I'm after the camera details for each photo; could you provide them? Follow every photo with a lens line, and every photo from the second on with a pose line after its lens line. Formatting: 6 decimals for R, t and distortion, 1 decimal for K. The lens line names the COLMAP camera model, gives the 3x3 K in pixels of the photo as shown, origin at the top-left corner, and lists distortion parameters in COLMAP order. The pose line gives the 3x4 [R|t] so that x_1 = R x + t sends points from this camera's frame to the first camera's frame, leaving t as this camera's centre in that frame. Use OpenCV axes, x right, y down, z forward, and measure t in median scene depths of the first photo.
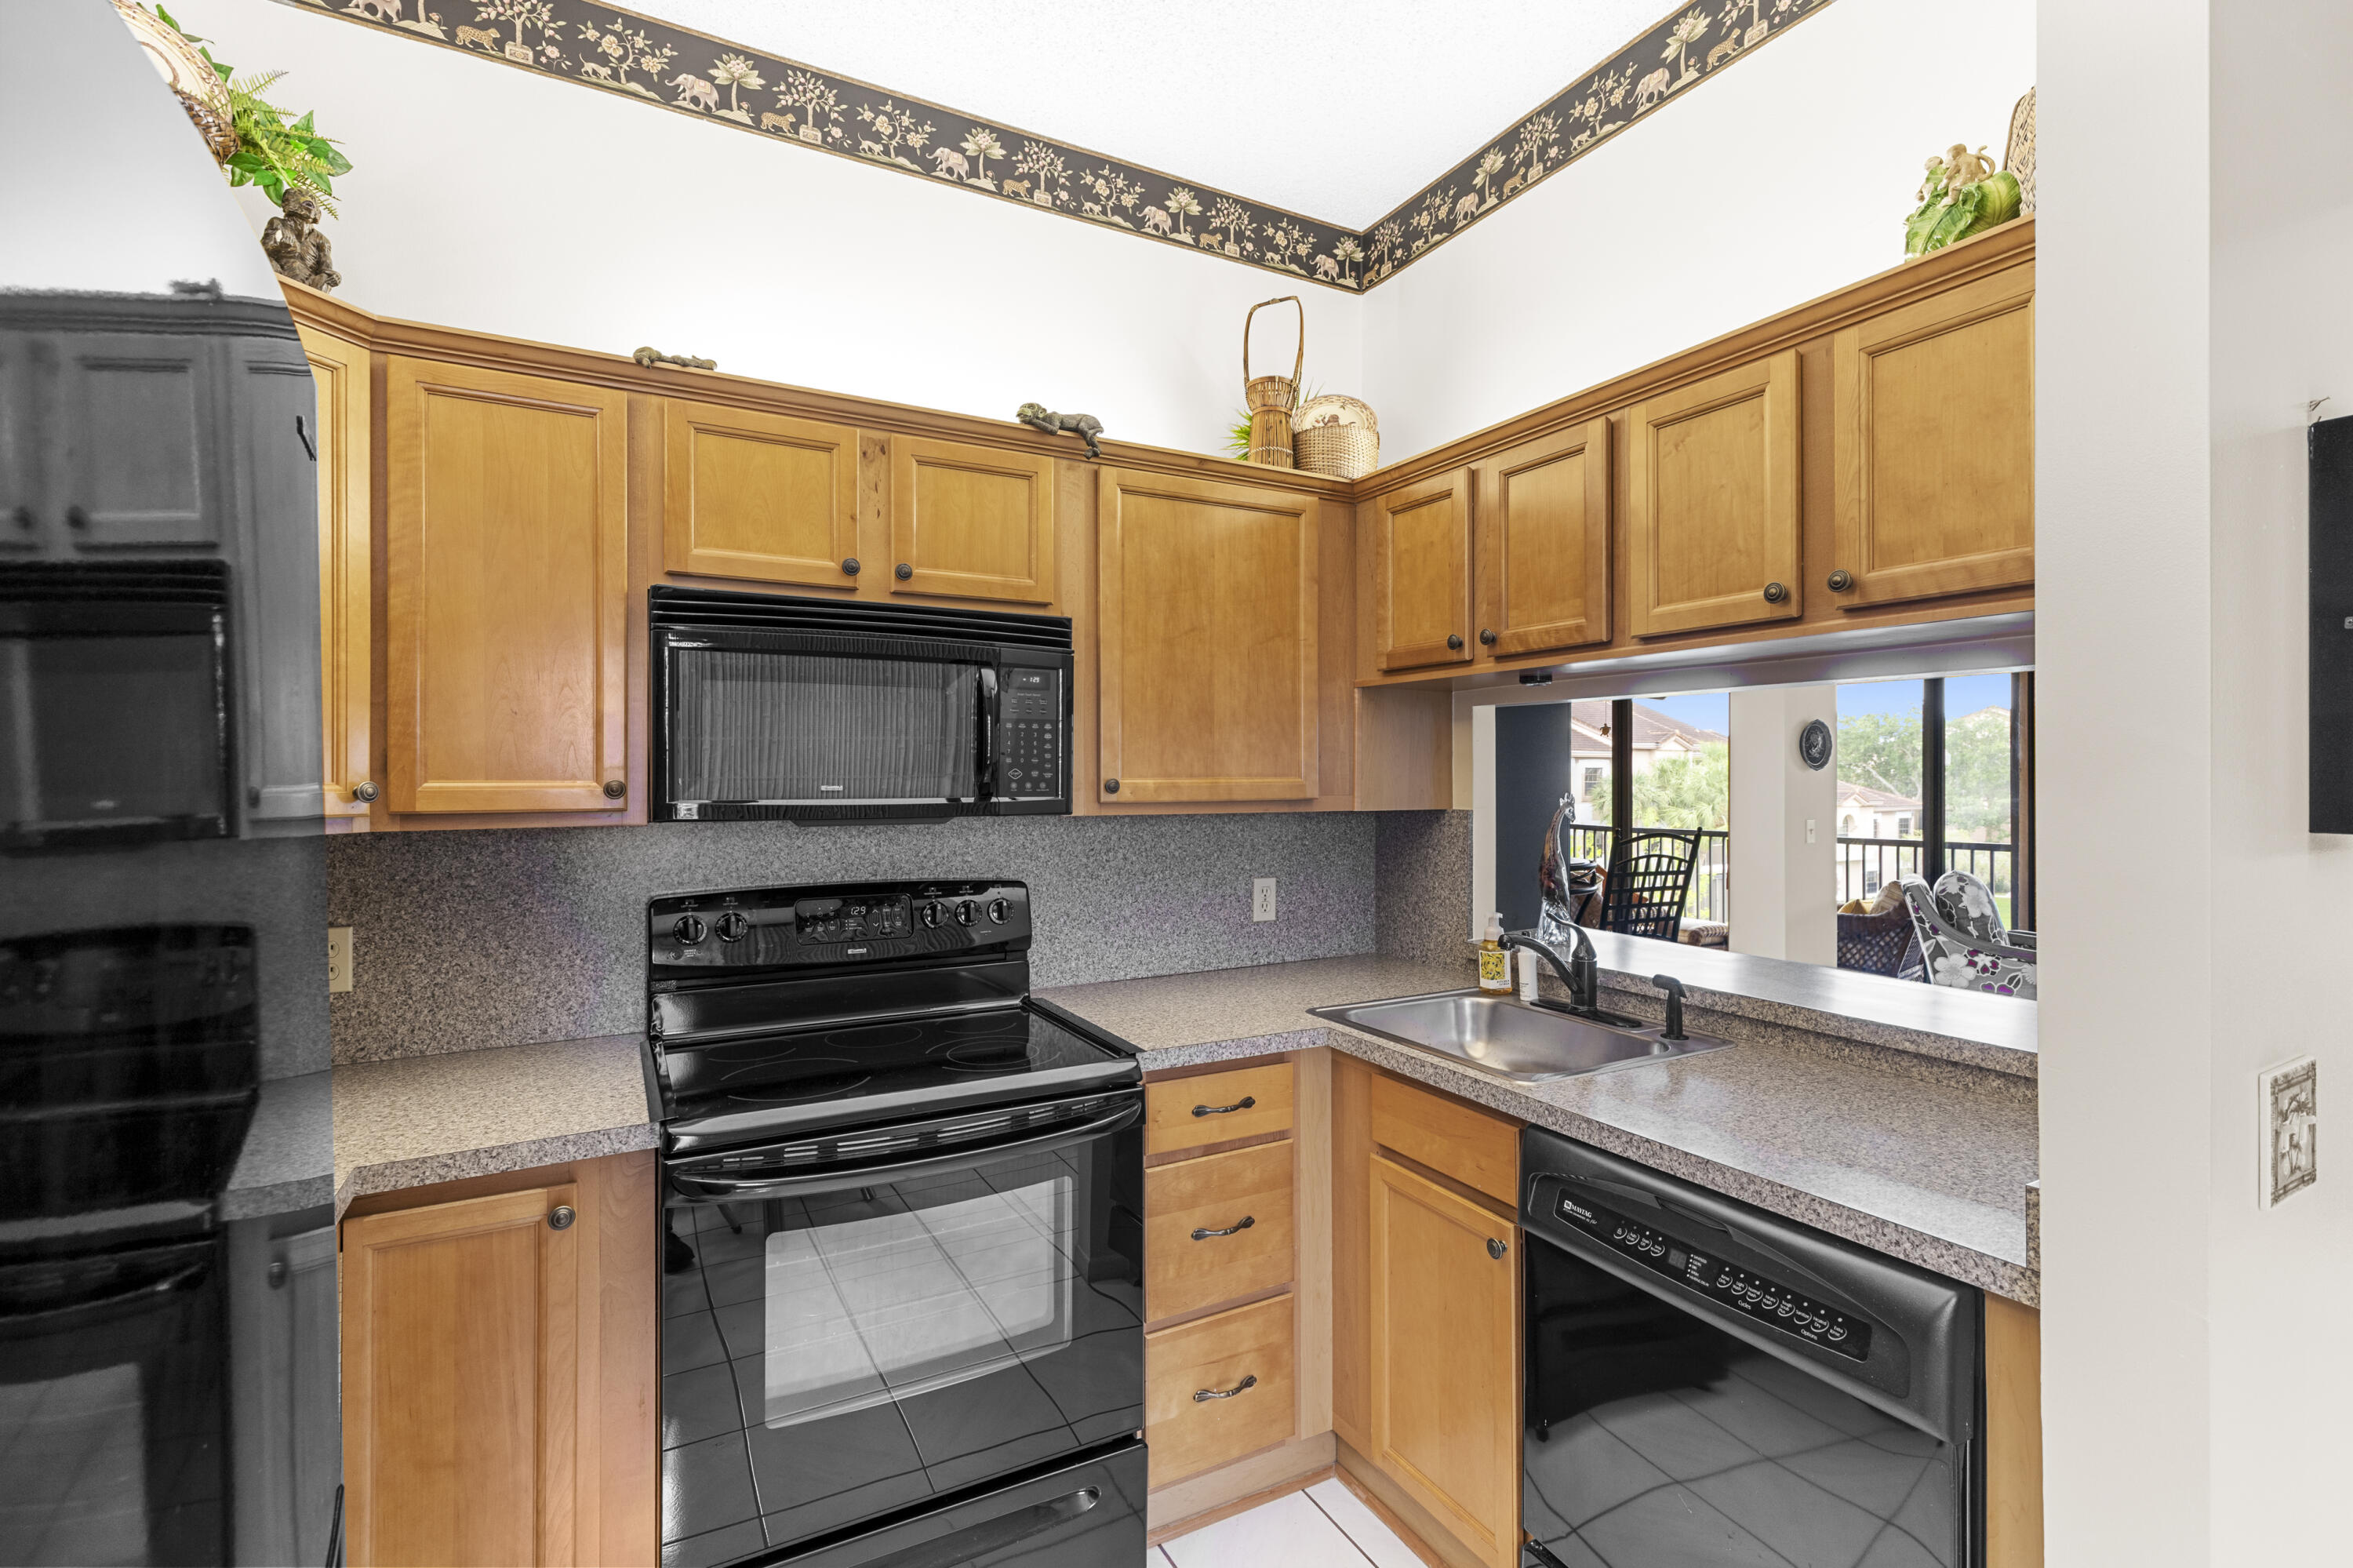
lens RADIAL K [[1053.9, 0, 1185.5], [0, 1053.9, 774.5], [0, 0, 1]] dist [0.005174, -0.000647]
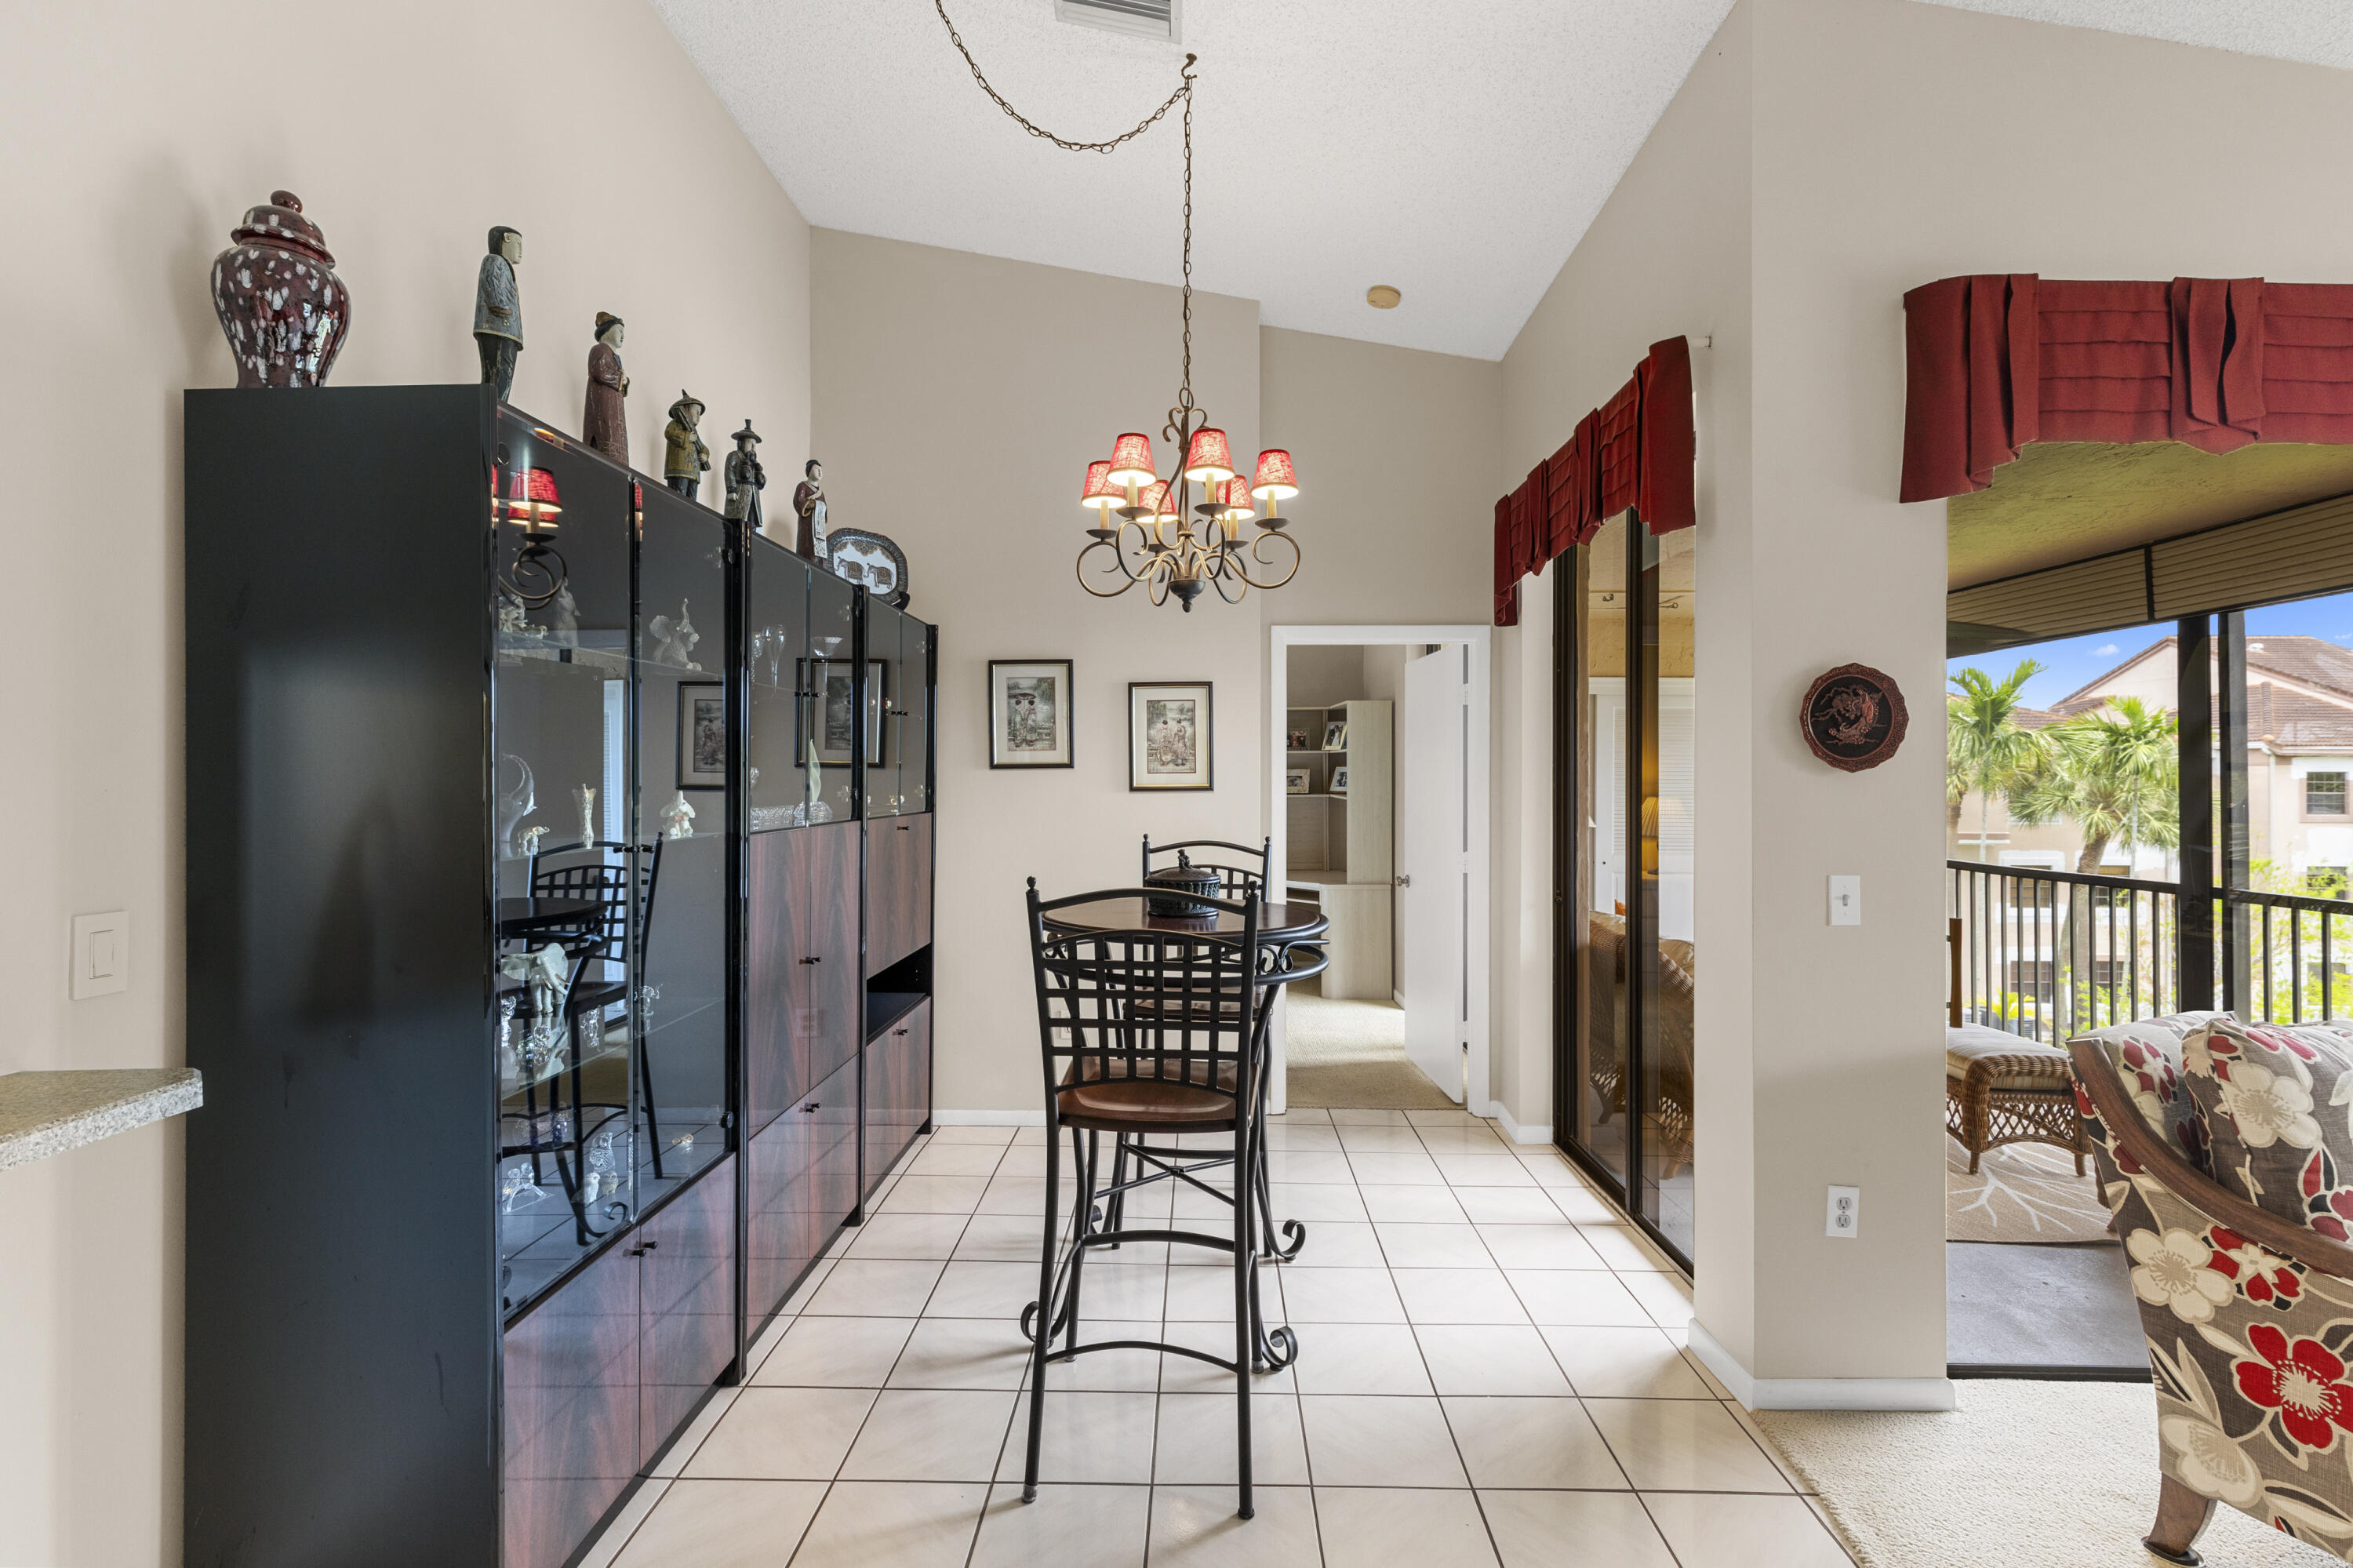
lens RADIAL K [[1058.6, 0, 1181.2], [0, 1058.6, 772.0], [0, 0, 1]] dist [0.004521, -0.000398]
pose [[0.868065, -0.000785, -0.496450, 1.298620], [-0.003887, 0.999957, -0.008378, 0.002693], [0.496435, 0.009202, 0.868025, 0.997379]]
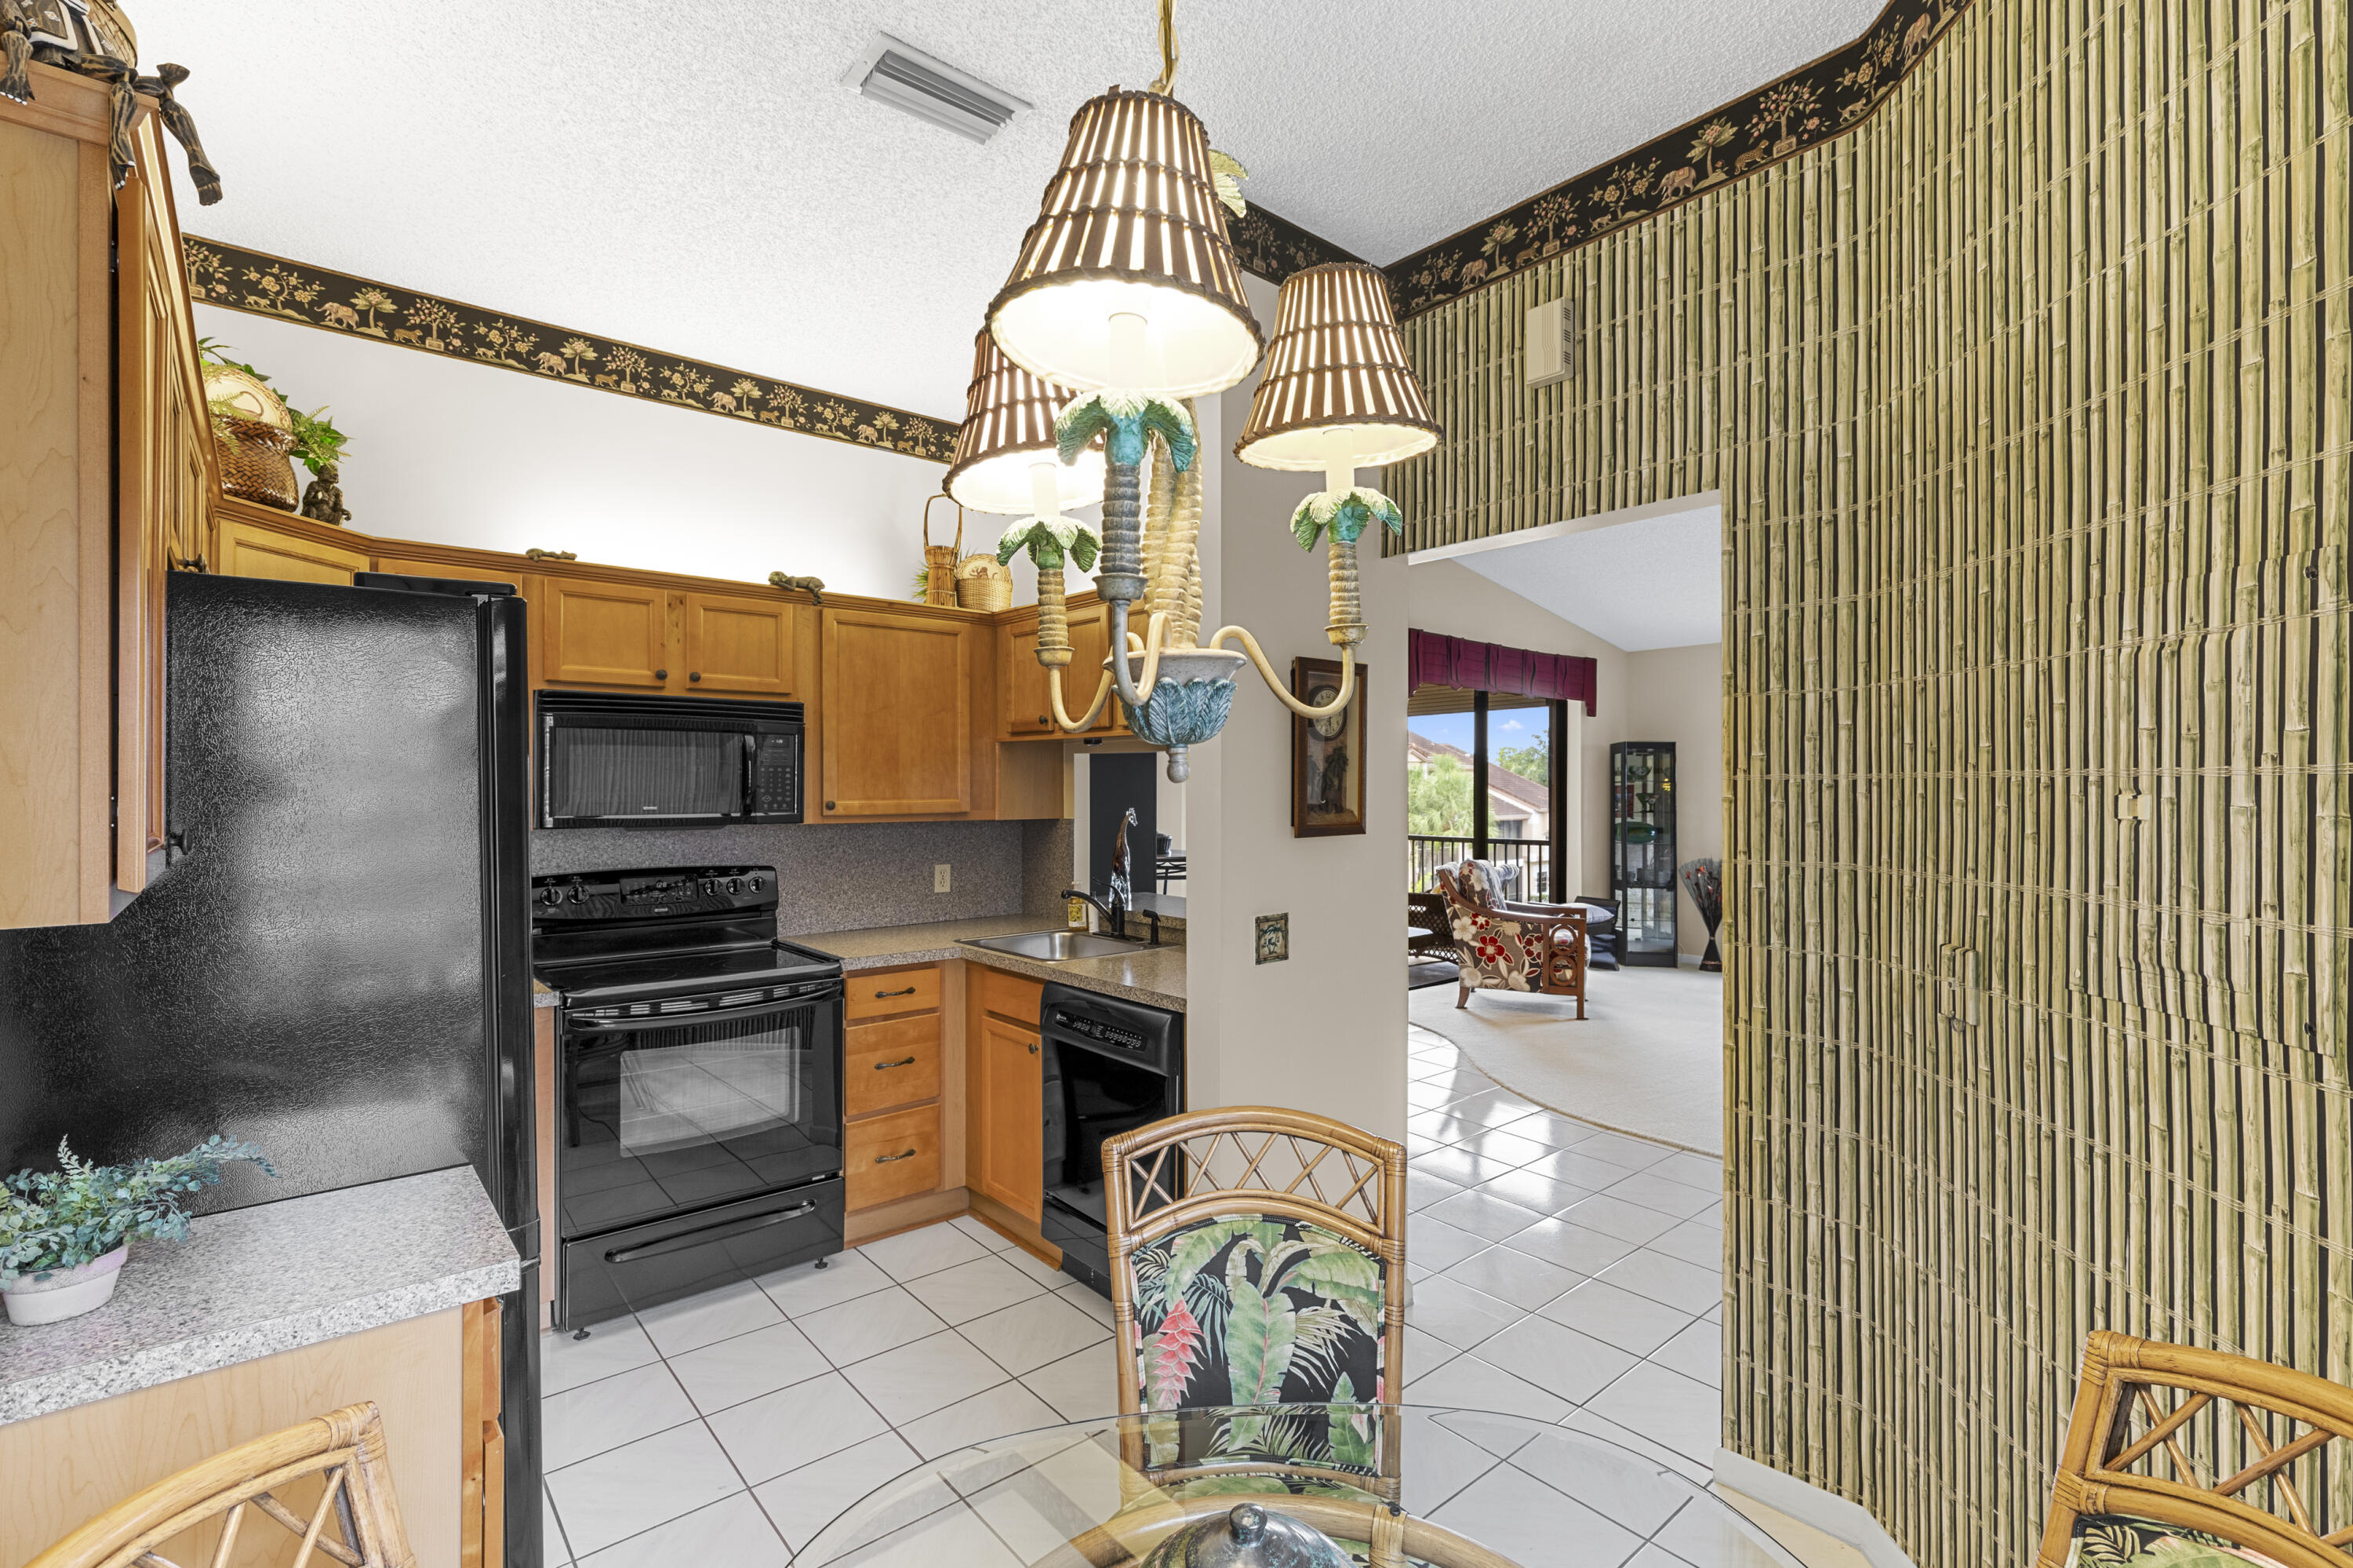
lens RADIAL K [[1050.0, 0, 1185.6], [0, 1050.0, 784.8], [0, 0, 1]] dist [0.002564, -0.000799]
pose [[0.977895, 0.001543, 0.209091, 0.125022], [-0.001998, 0.999996, 0.001966, -0.024740], [-0.209088, -0.002341, 0.977894, -0.686832]]
